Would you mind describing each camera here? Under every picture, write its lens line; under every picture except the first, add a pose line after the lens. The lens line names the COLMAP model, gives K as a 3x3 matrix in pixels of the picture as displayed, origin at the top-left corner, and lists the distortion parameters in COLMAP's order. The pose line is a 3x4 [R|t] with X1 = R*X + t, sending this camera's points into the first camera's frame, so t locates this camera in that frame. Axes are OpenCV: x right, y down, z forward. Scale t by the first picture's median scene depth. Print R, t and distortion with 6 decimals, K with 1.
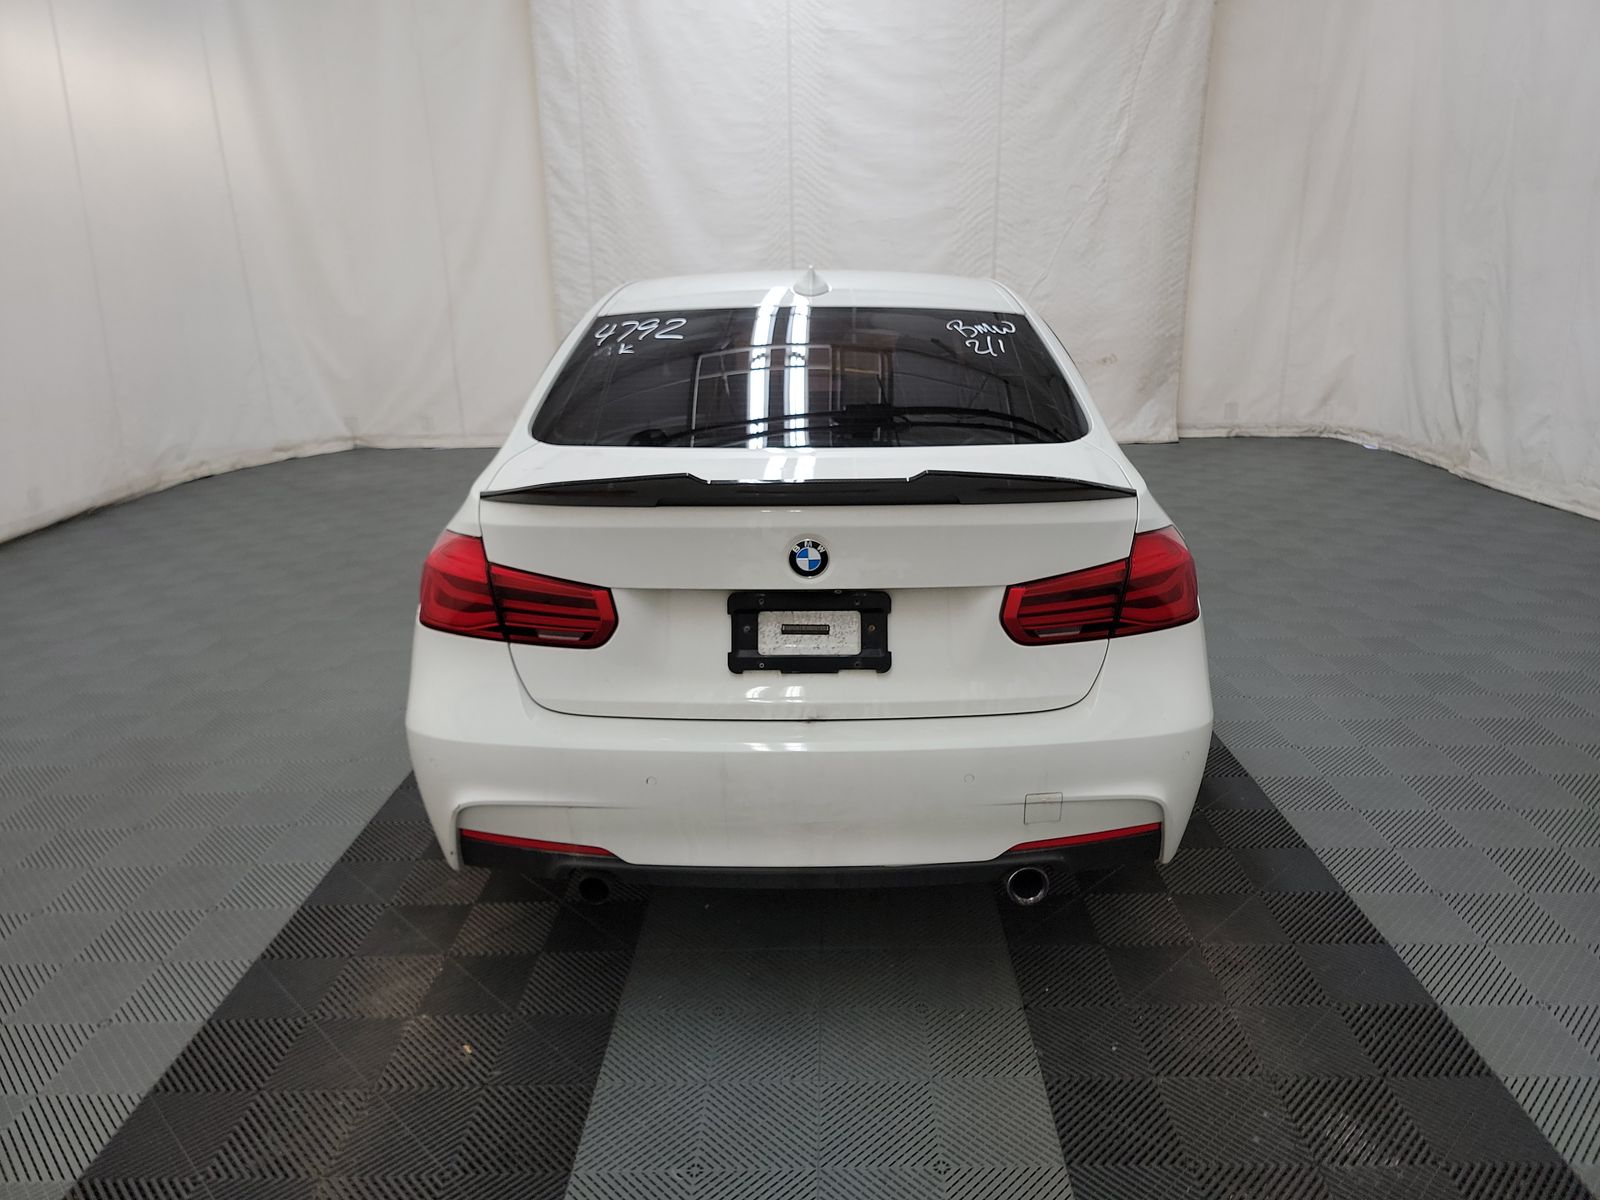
lens RADIAL K [[1128.8, 0, 821.2], [0, 1128.8, 601.2], [0, 0, 1]] dist [0.054788, -0.055456]
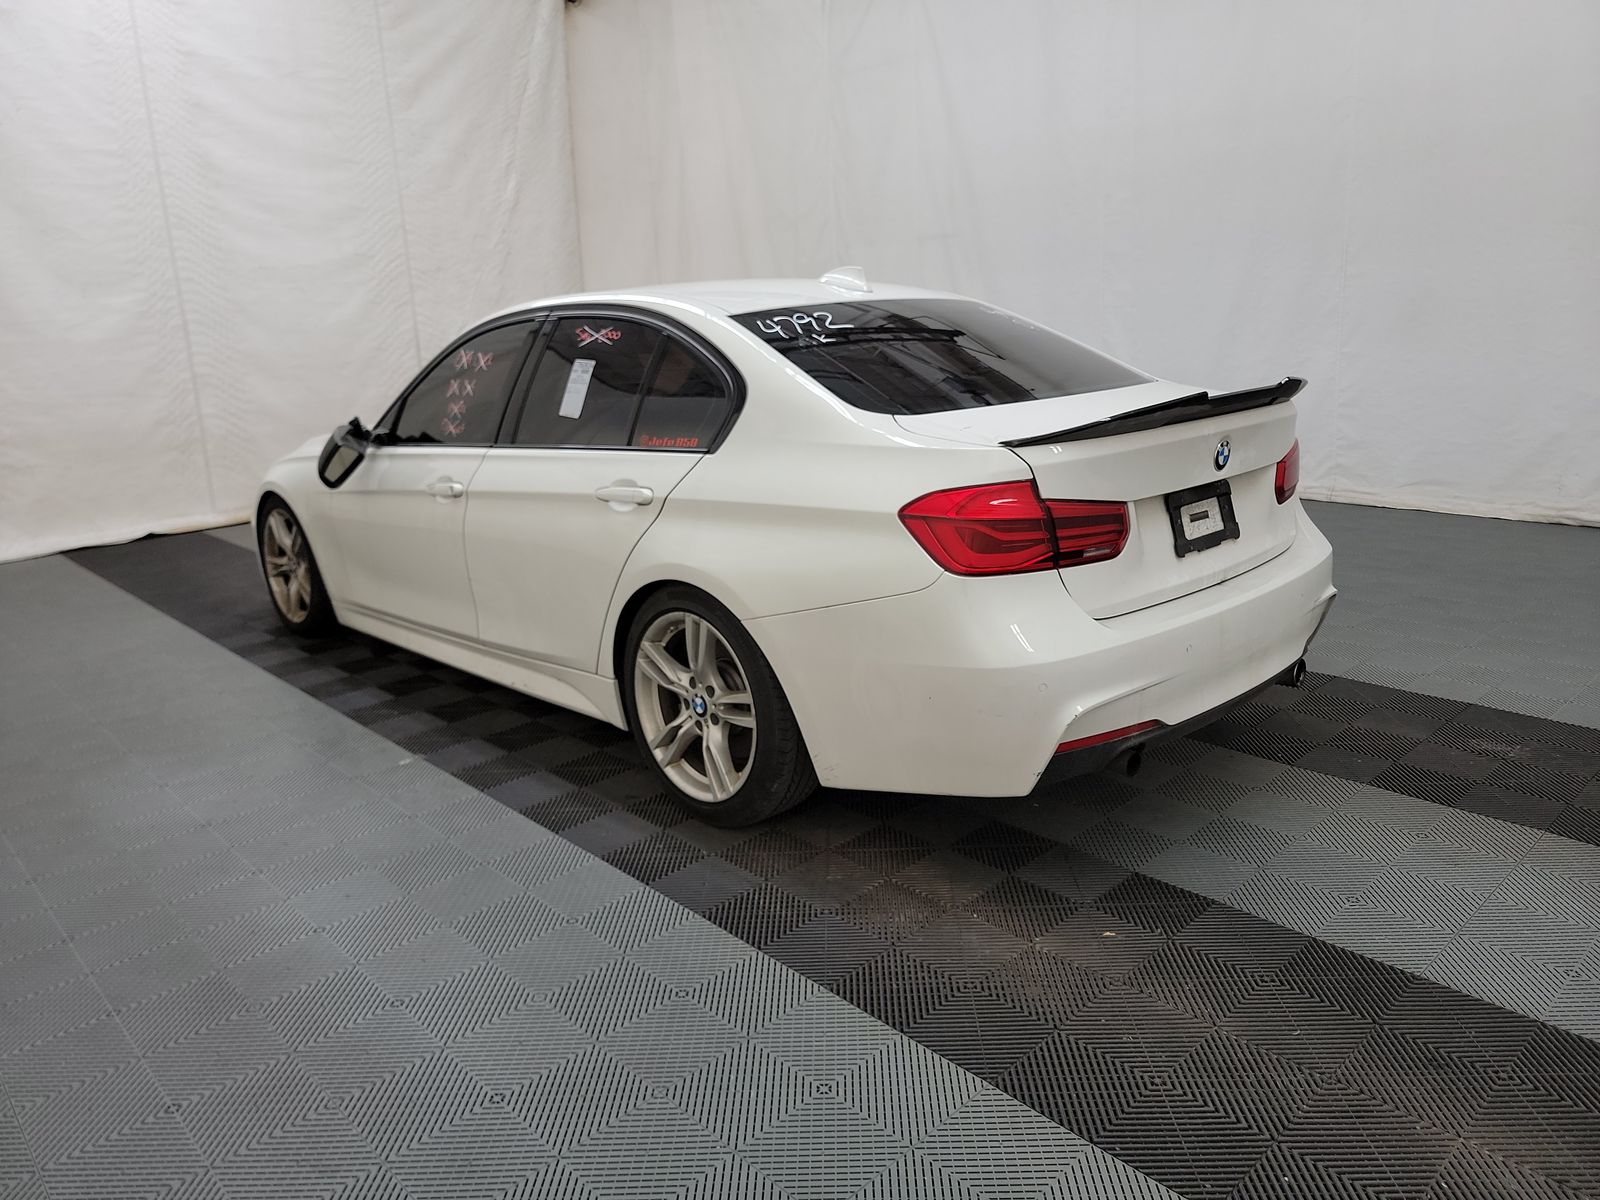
lens RADIAL K [[1128.8, 0, 821.2], [0, 1128.8, 601.2], [0, 0, 1]] dist [0.054788, -0.055456]
pose [[0.712207, -0.194269, 0.674552, -0.315306], [0.234489, 0.971584, 0.032234, -0.006228], [-0.661646, 0.135218, 0.737523, 0.085984]]
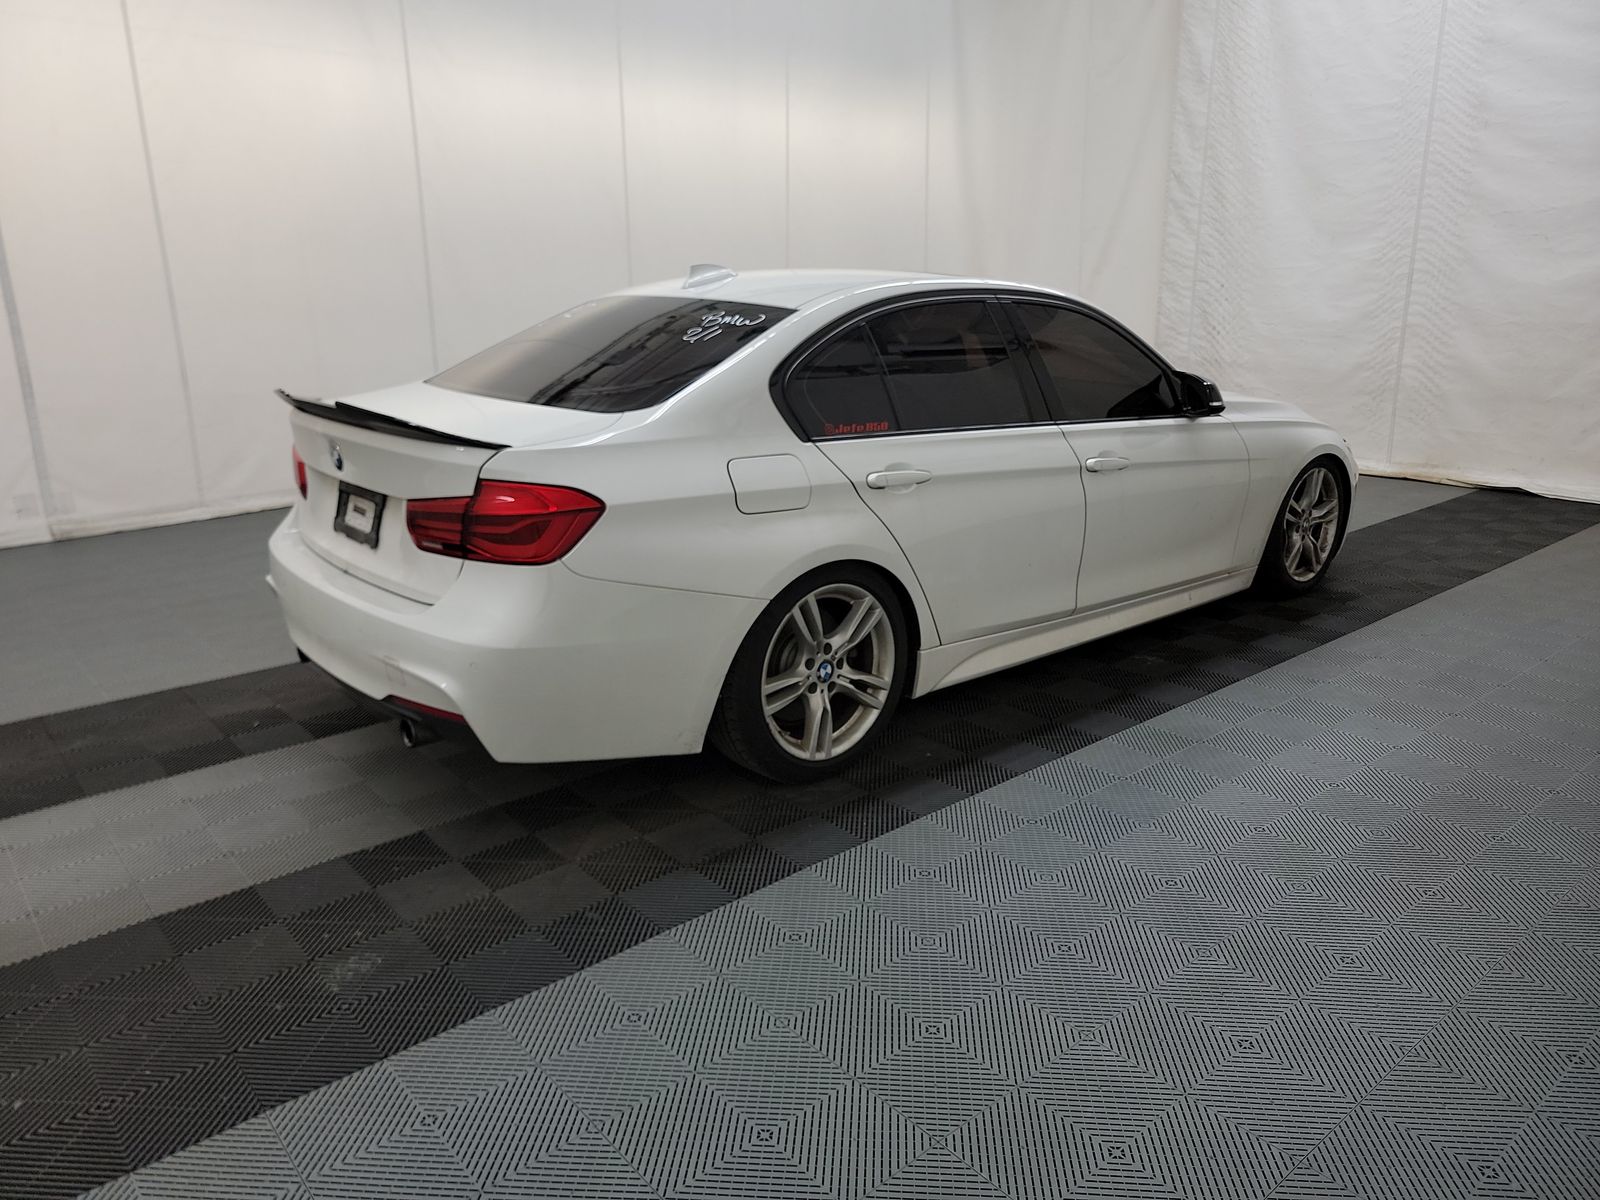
lens RADIAL K [[1124.9, 0, 800.0], [0, 1124.9, 600.0], [0, 0, 1]] dist [0.084157, -0.079577]
pose [[0.650943, 0.214085, -0.728314, 0.372027], [-0.218903, 0.971592, 0.089947, -0.030752], [0.726880, 0.100879, 0.679314, 0.109333]]
